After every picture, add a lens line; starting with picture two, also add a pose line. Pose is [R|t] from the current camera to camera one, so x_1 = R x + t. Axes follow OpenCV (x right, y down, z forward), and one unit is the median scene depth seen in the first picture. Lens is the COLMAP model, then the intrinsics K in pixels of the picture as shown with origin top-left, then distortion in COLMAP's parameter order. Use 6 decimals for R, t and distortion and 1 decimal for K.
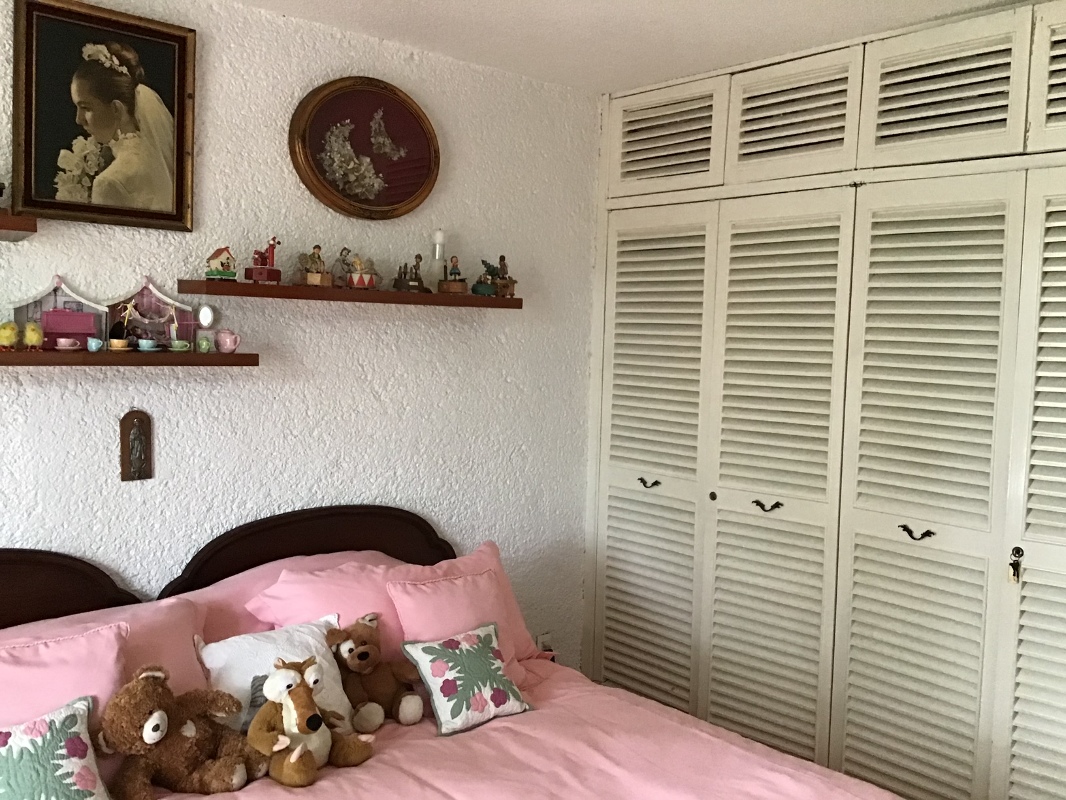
lens RADIAL K [[973.4, 0, 544.3], [0, 973.4, 399.9], [0, 0, 1]] dist [0.090136, -0.149487]
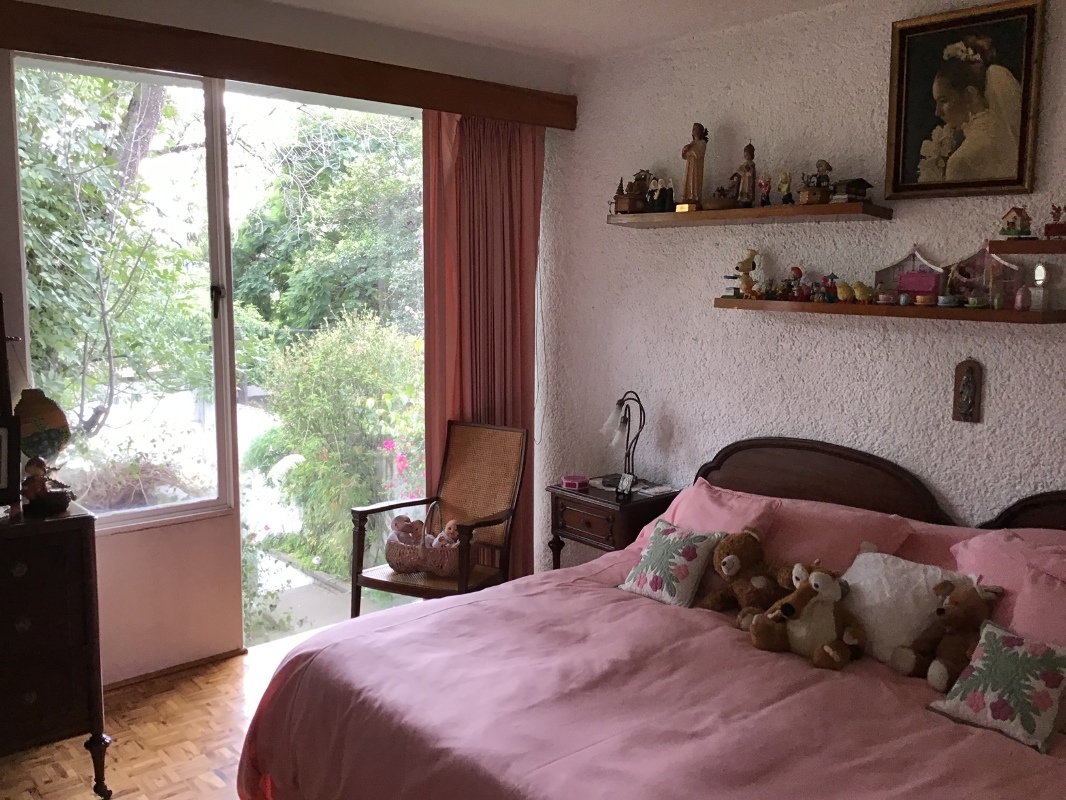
lens RADIAL K [[973.4, 0, 542.1], [0, 973.4, 398.3], [0, 0, 1]] dist [0.090136, -0.149487]
pose [[-0.018250, 0.103990, -0.994411, 0.745713], [-0.085271, 0.990791, 0.105176, -0.023533], [0.996191, 0.086714, -0.009214, 0.545529]]
